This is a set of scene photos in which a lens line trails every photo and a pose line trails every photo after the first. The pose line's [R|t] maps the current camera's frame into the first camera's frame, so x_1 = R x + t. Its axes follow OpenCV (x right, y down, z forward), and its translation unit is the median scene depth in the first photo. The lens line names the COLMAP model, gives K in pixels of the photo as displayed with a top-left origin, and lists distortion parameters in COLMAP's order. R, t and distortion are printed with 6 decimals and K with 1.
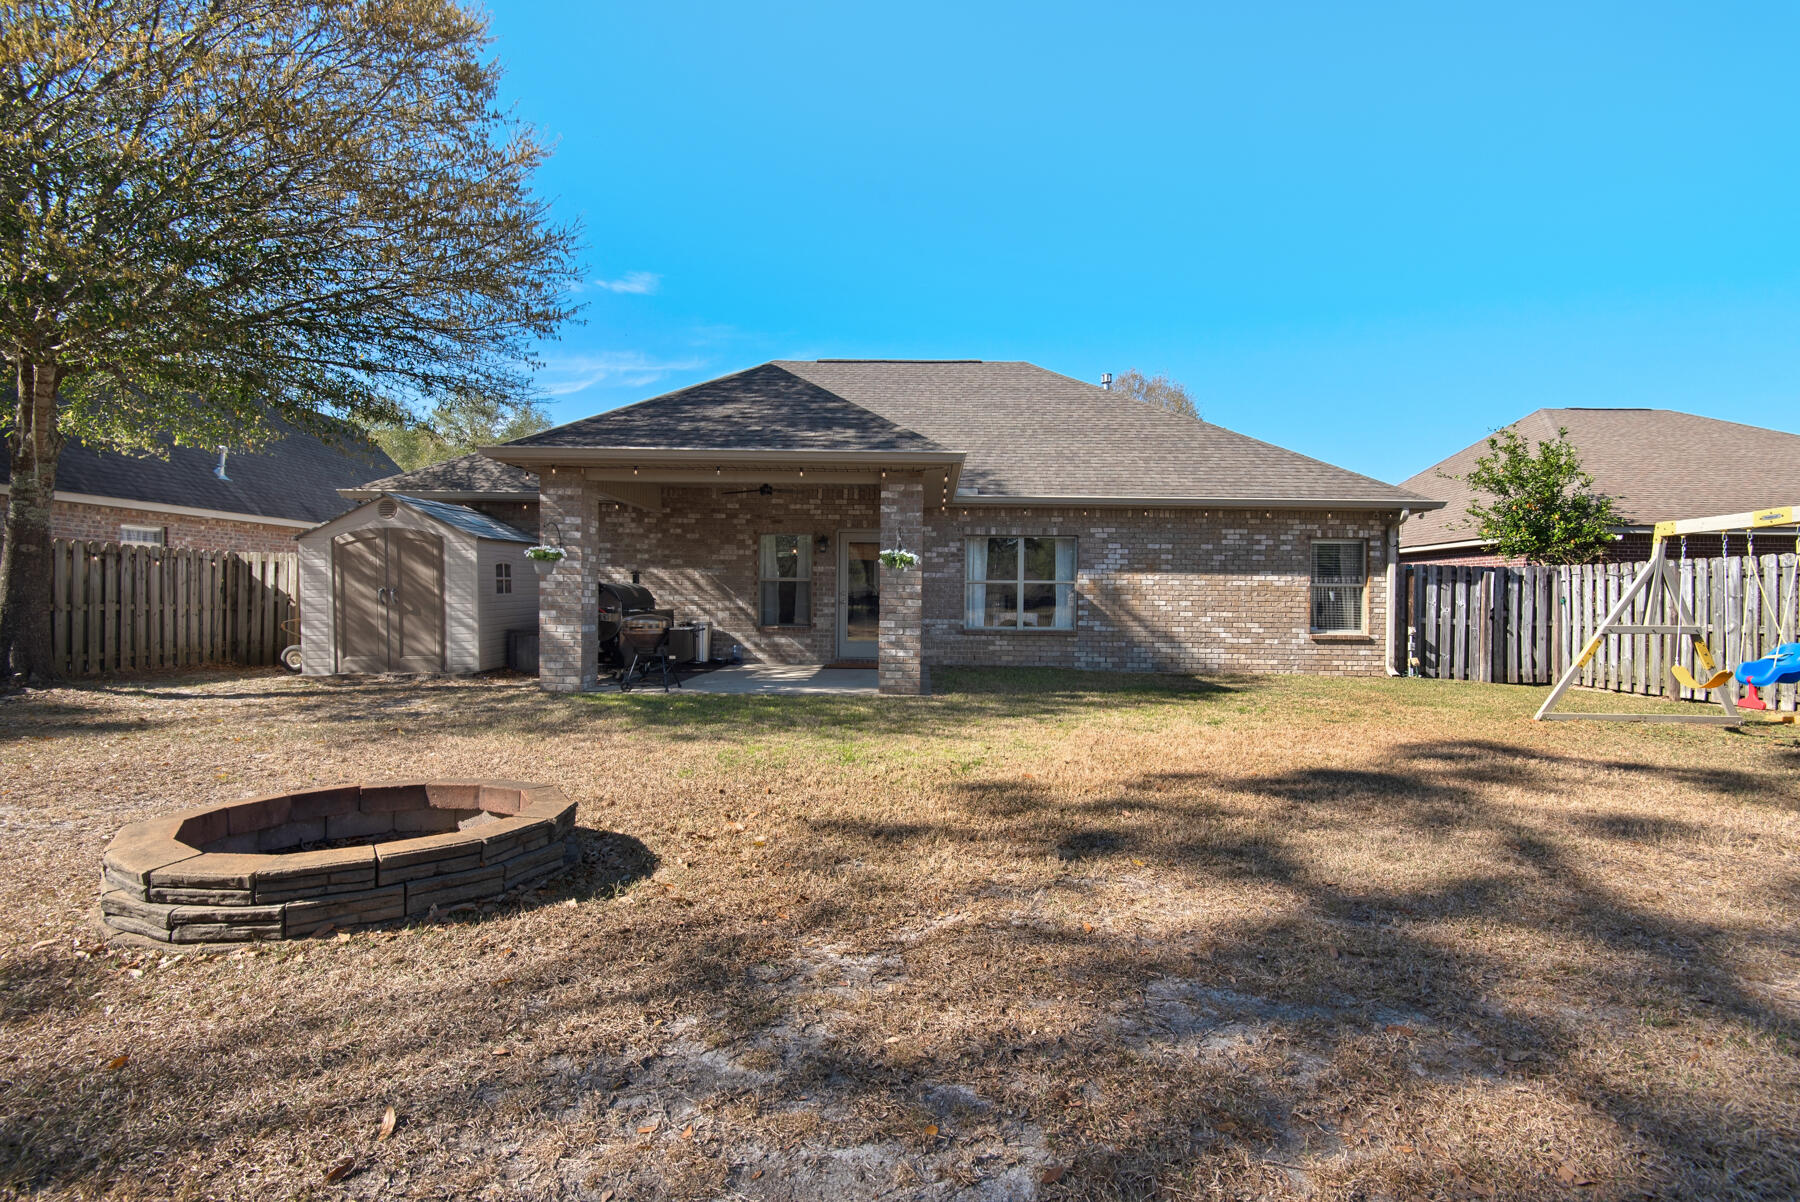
lens RADIAL K [[821.8, 0, 900.0], [0, 821.8, 603.5], [0, 0, 1]] dist [0.005430, -0.005875]
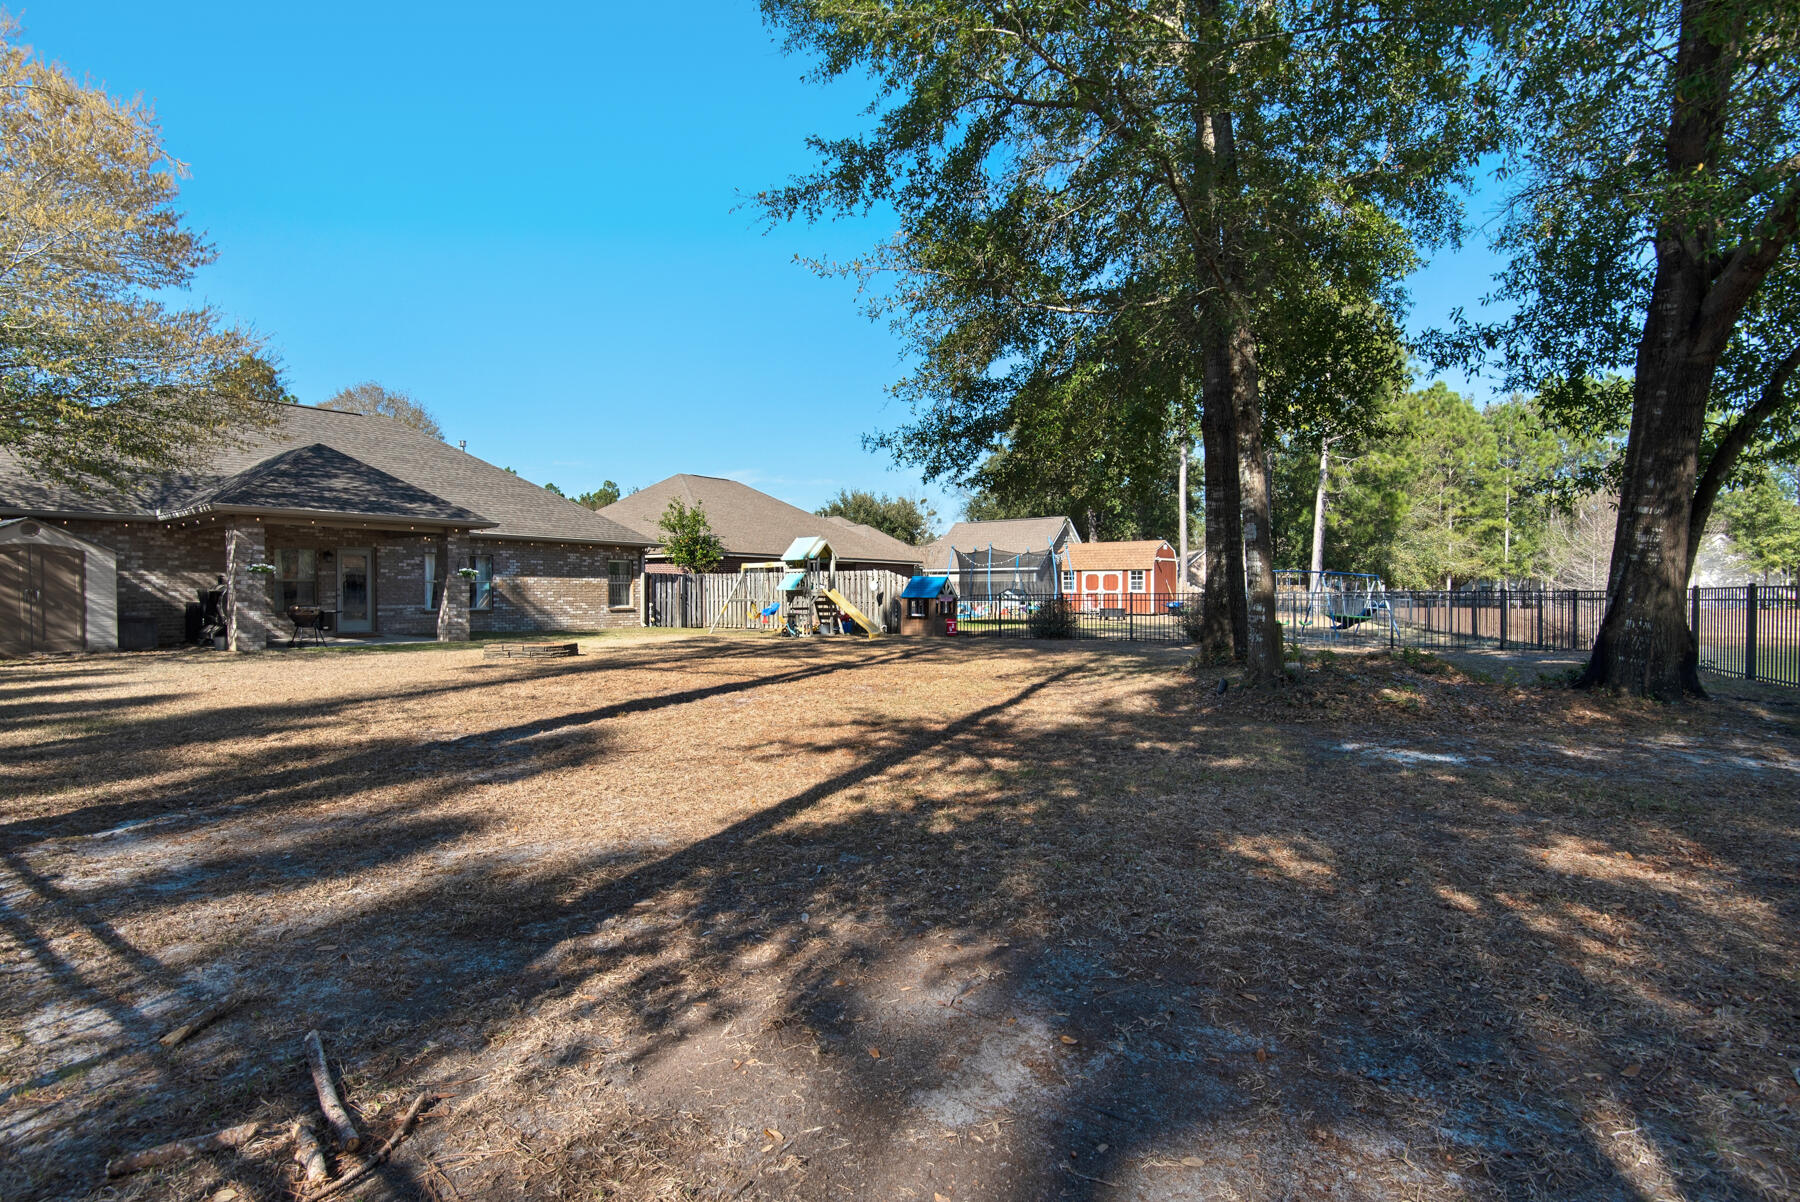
lens RADIAL K [[897.9, 0, 904.1], [0, 897.9, 602.8], [0, 0, 1]] dist [0.004803, 0.000319]
pose [[0.589528, -0.020567, 0.807486, -0.825972], [0.009254, 0.999782, 0.018709, -0.008477], [-0.807695, -0.003556, 0.589590, -0.847176]]
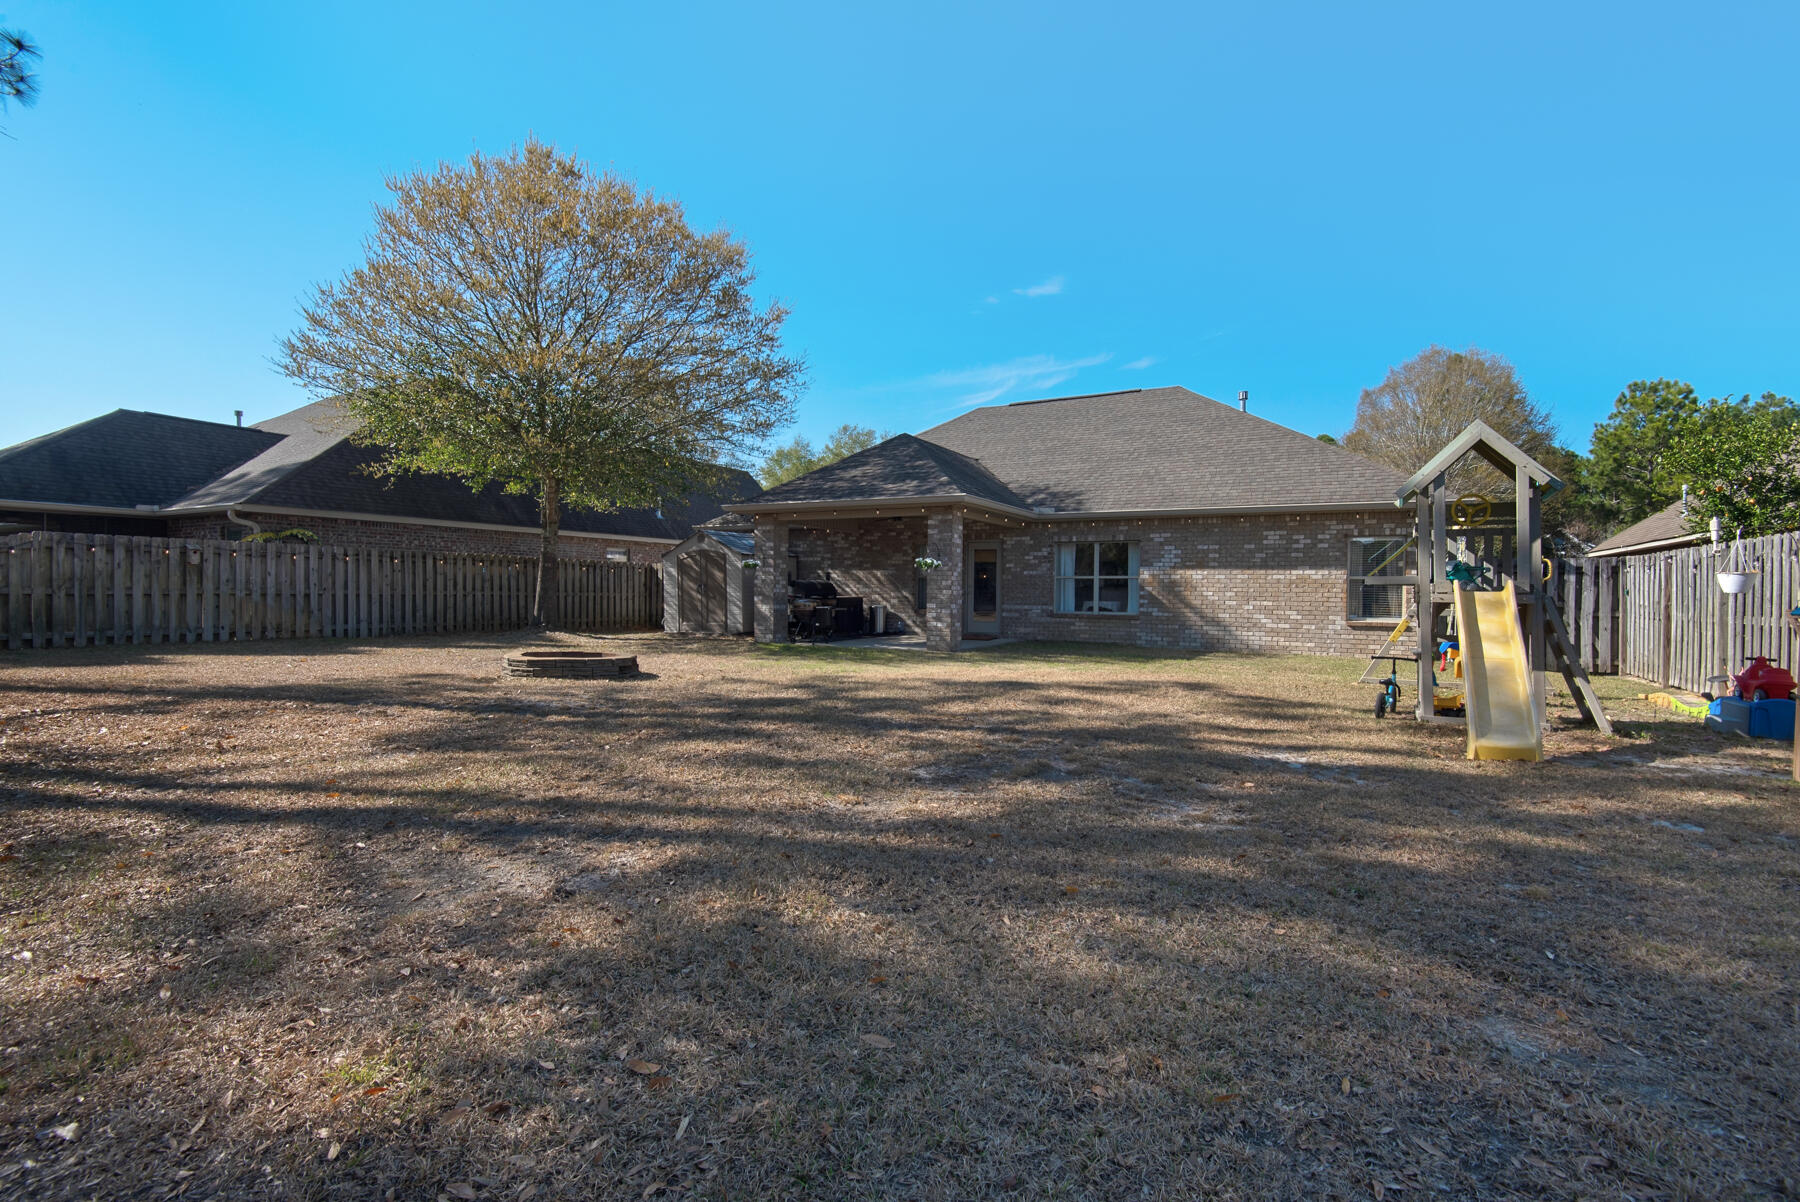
lens RADIAL K [[821.8, 0, 894.6], [0, 821.8, 594.5], [0, 0, 1]] dist [0.005430, -0.005875]
pose [[0.882202, 0.002219, -0.470867, 0.483108], [-0.004647, 0.999981, -0.003994, 0.007985], [0.470849, 0.005712, 0.882195, -0.299504]]
